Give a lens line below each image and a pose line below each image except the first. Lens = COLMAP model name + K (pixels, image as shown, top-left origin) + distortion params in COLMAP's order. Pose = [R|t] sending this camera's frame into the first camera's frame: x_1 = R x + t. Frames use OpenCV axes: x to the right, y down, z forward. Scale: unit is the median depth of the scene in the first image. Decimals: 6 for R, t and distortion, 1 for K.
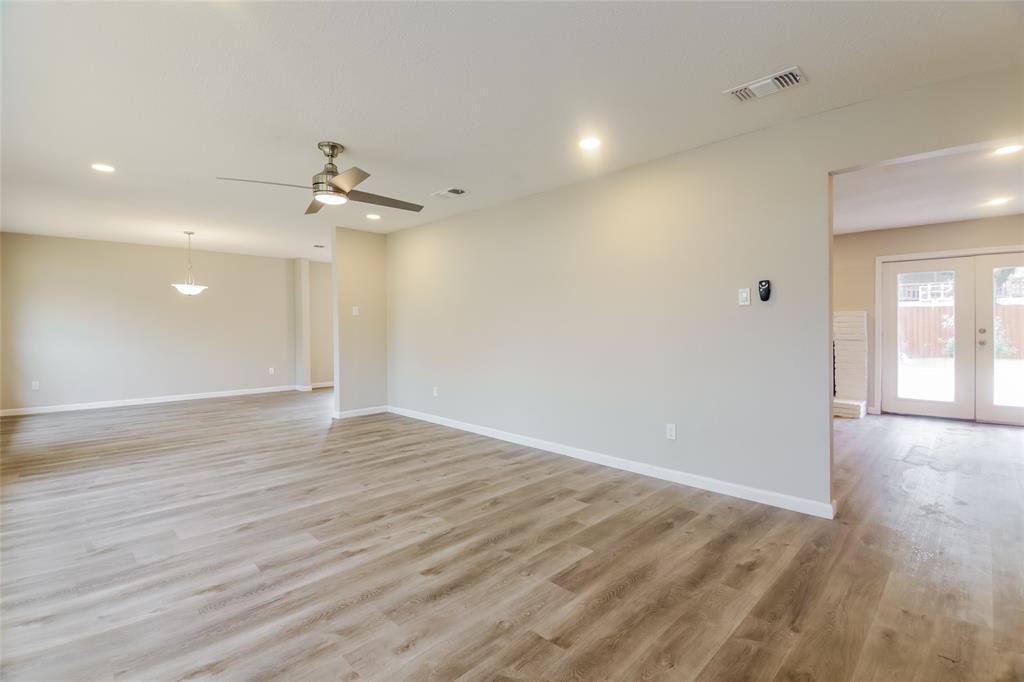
lens RADIAL K [[451.6, 0, 506.1], [0, 451.6, 324.4], [0, 0, 1]] dist [0.023608, -0.018792]
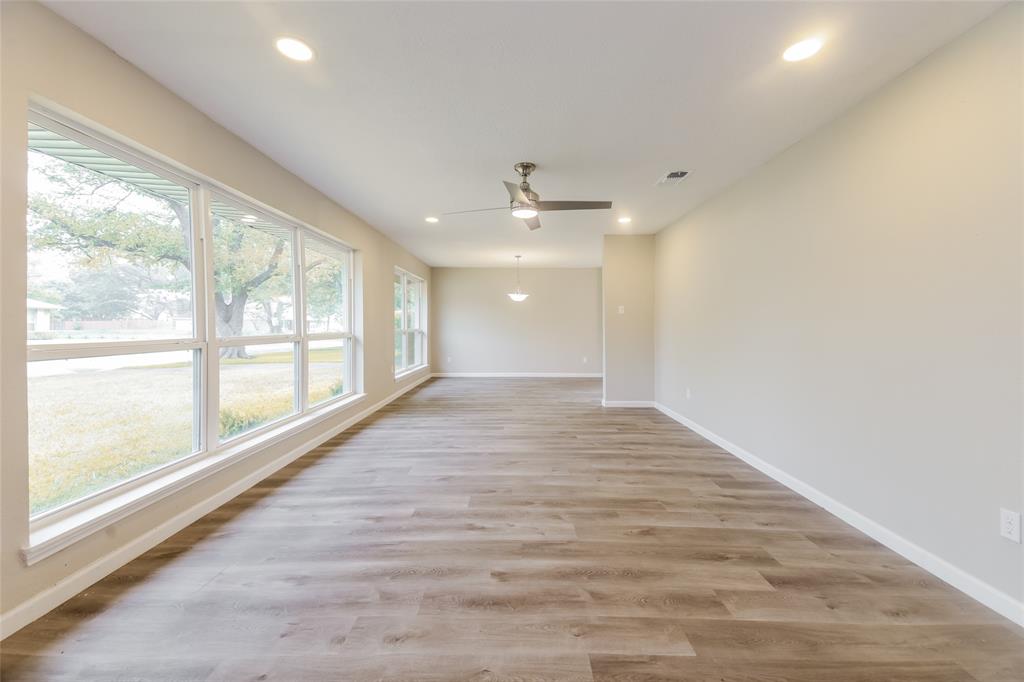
lens RADIAL K [[395.1, 0, 522.1], [0, 395.1, 337.2], [0, 0, 1]] dist [0.054293, -0.003812]
pose [[0.714154, 0.029282, -0.699376, 0.331000], [-0.001389, 0.999182, 0.040416, -0.009471], [0.699987, -0.027892, 0.713611, 0.295268]]
